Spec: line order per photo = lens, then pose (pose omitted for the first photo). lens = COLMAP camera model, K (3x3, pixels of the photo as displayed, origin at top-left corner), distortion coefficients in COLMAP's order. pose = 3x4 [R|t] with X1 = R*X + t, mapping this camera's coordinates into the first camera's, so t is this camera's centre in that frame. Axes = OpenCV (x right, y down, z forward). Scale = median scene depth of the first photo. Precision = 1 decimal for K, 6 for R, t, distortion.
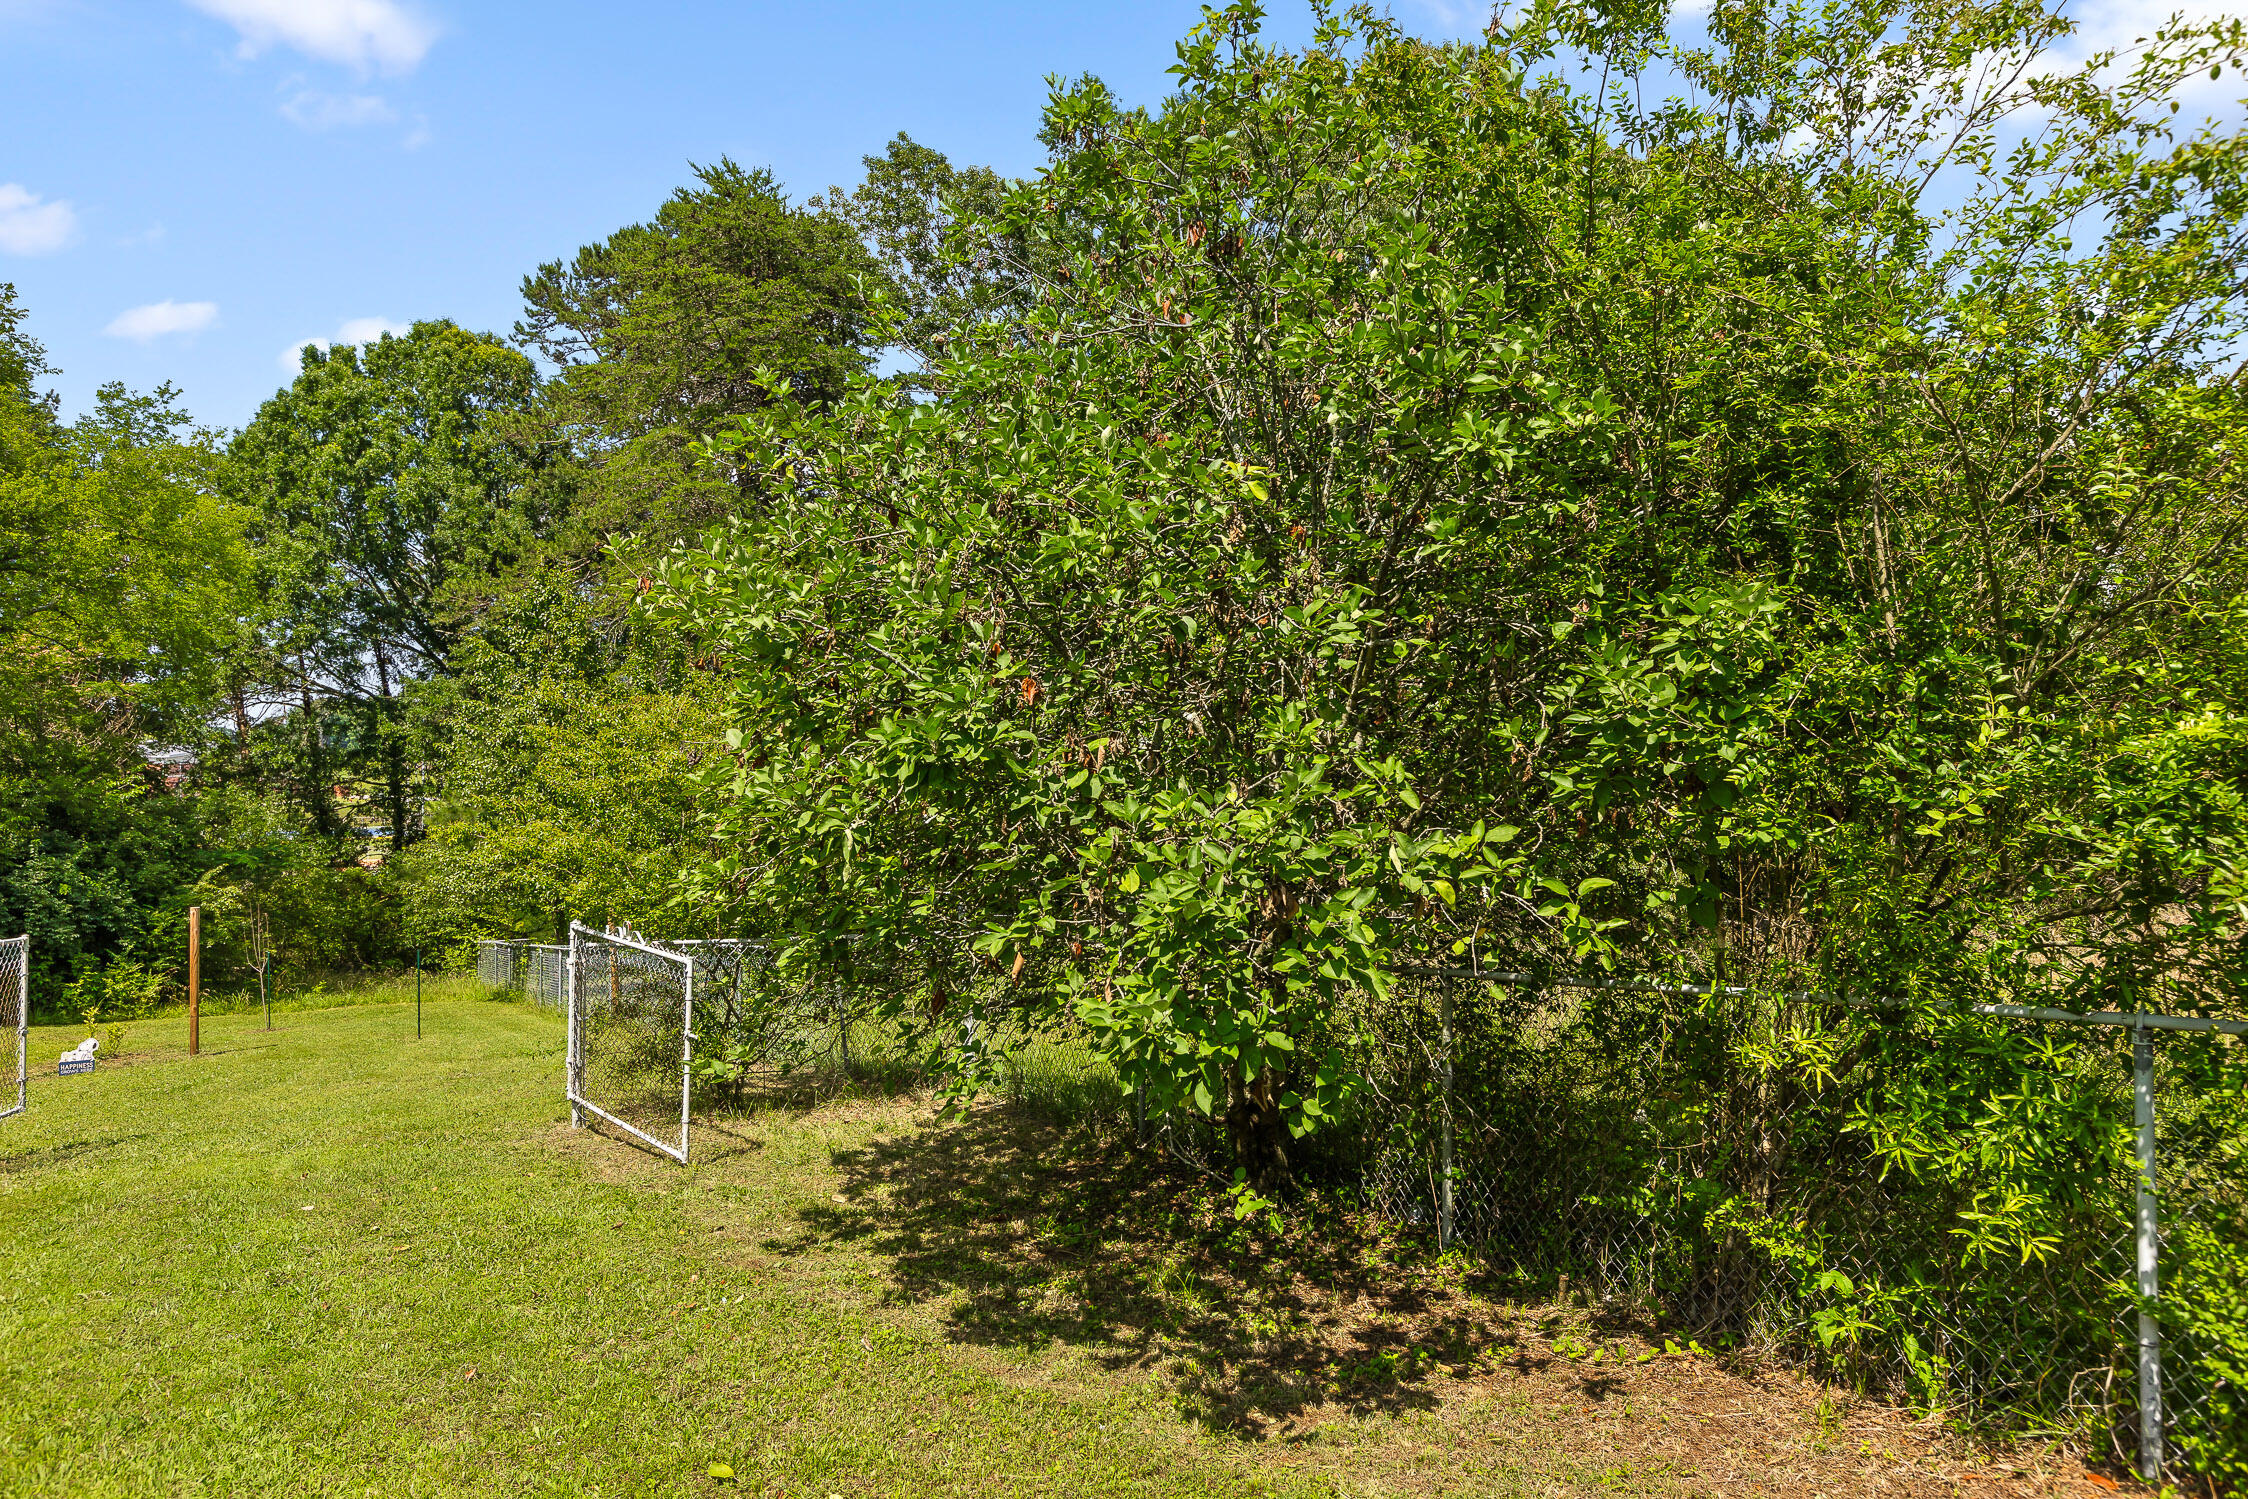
lens RADIAL K [[1477.2, 0, 1124.0], [0, 1477.2, 749.5], [0, 0, 1]] dist [0.001215, 0.000431]
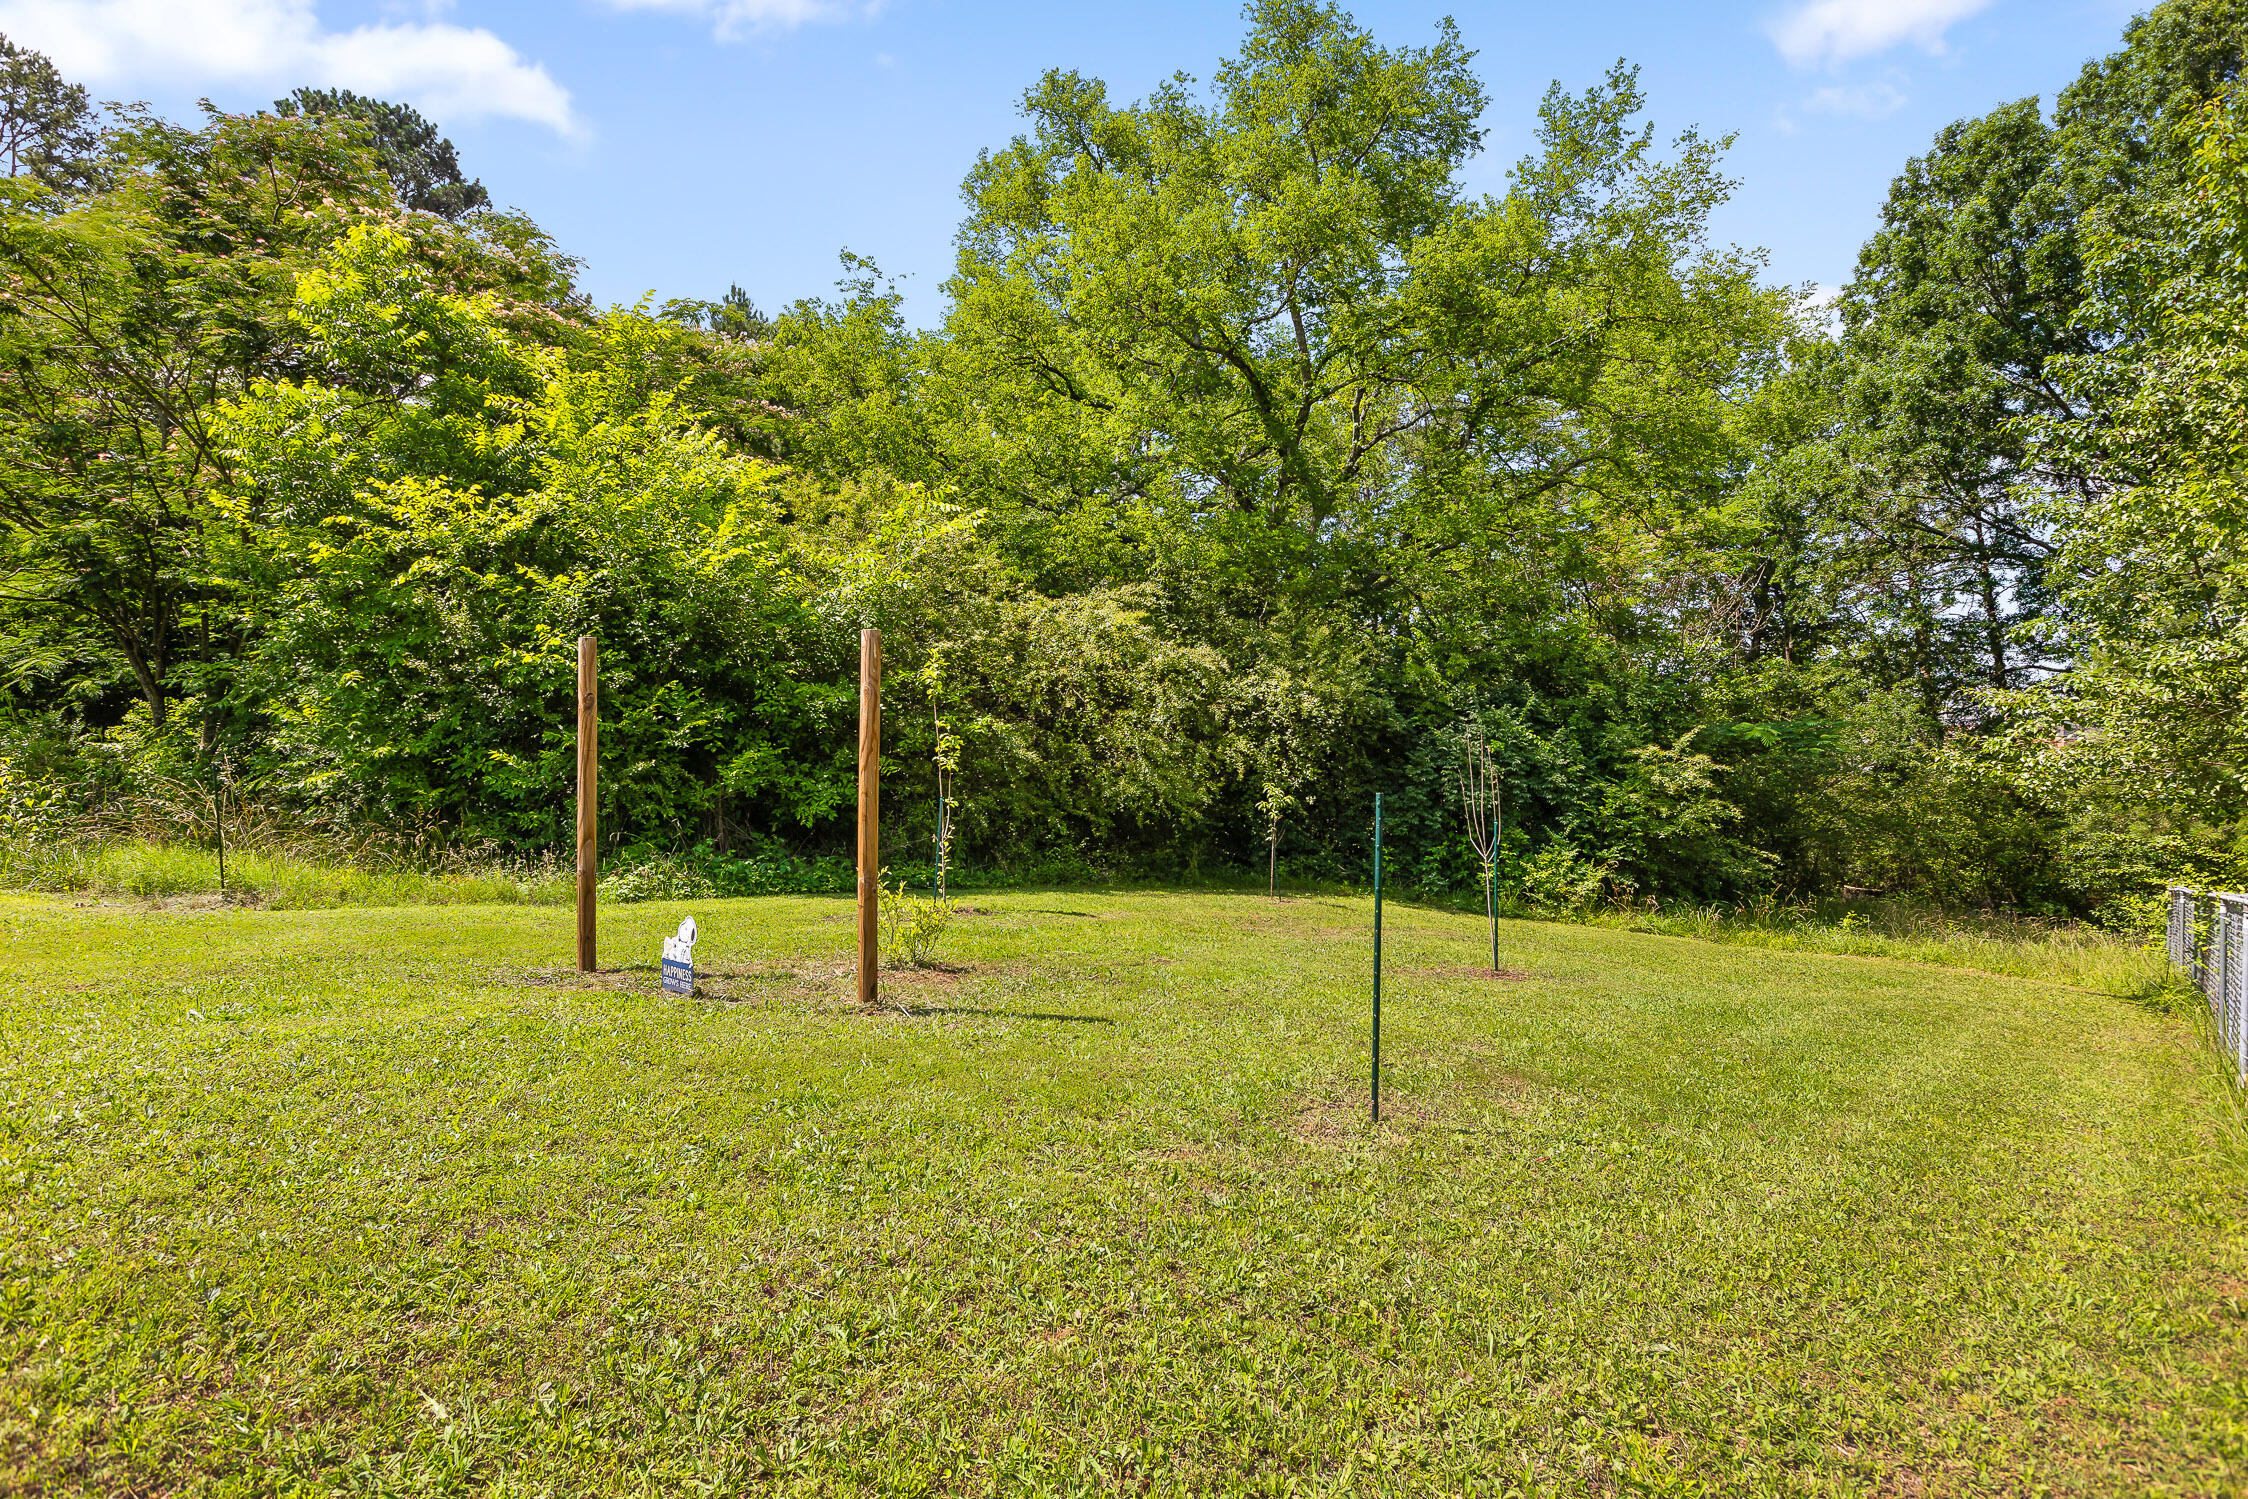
lens RADIAL K [[1141.3, 0, 1124.0], [0, 1141.3, 749.5], [0, 0, 1]] dist [0.000705, 0.001363]
pose [[0.330124, 0.015007, -0.943818, -0.145319], [0.005527, 0.999826, 0.017830, 0.061873], [0.943921, -0.011103, 0.329983, 0.443458]]
